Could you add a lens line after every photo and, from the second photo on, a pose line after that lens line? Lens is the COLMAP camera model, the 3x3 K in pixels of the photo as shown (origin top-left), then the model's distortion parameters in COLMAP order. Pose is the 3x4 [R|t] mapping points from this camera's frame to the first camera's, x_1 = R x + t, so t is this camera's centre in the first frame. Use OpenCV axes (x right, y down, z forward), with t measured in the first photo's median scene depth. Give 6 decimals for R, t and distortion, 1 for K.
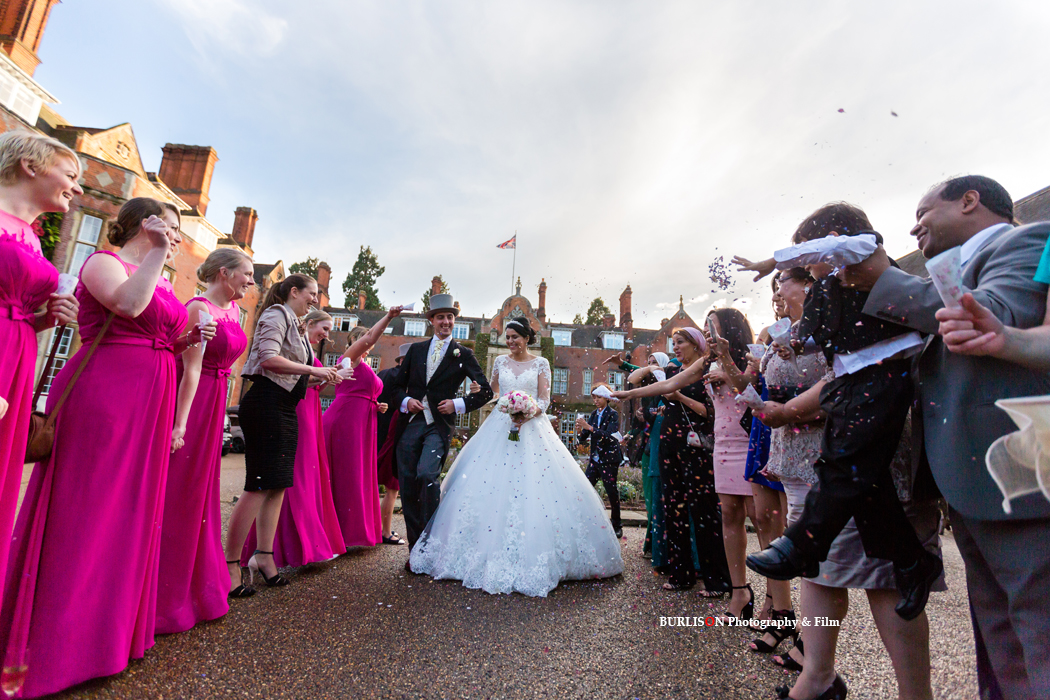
lens RADIAL K [[491.1, 0, 524.9], [0, 491.1, 342.5], [0, 0, 1]] dist [-0.027516, 0.000185]
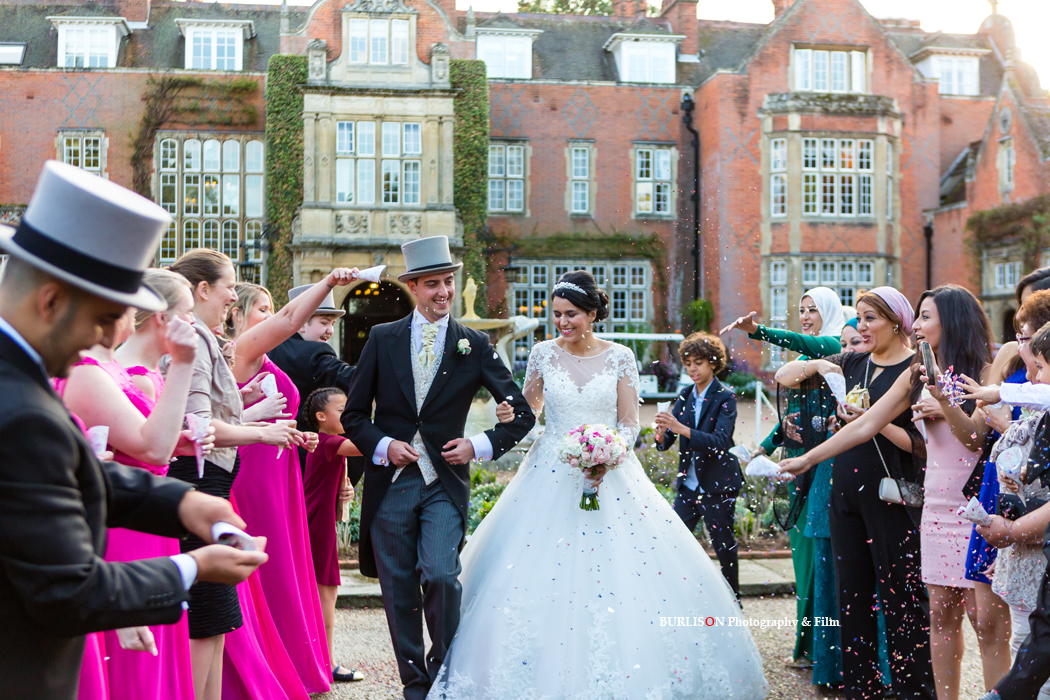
lens RADIAL K [[1434.0, 0, 525.0], [0, 1434.0, 350.9], [0, 0, 1]] dist [-0.119936, 0.000000]
pose [[0.993510, -0.053827, 0.100199, -0.236401], [0.029642, 0.973023, 0.228794, -0.340367], [-0.109811, -0.224339, 0.968304, -0.536995]]
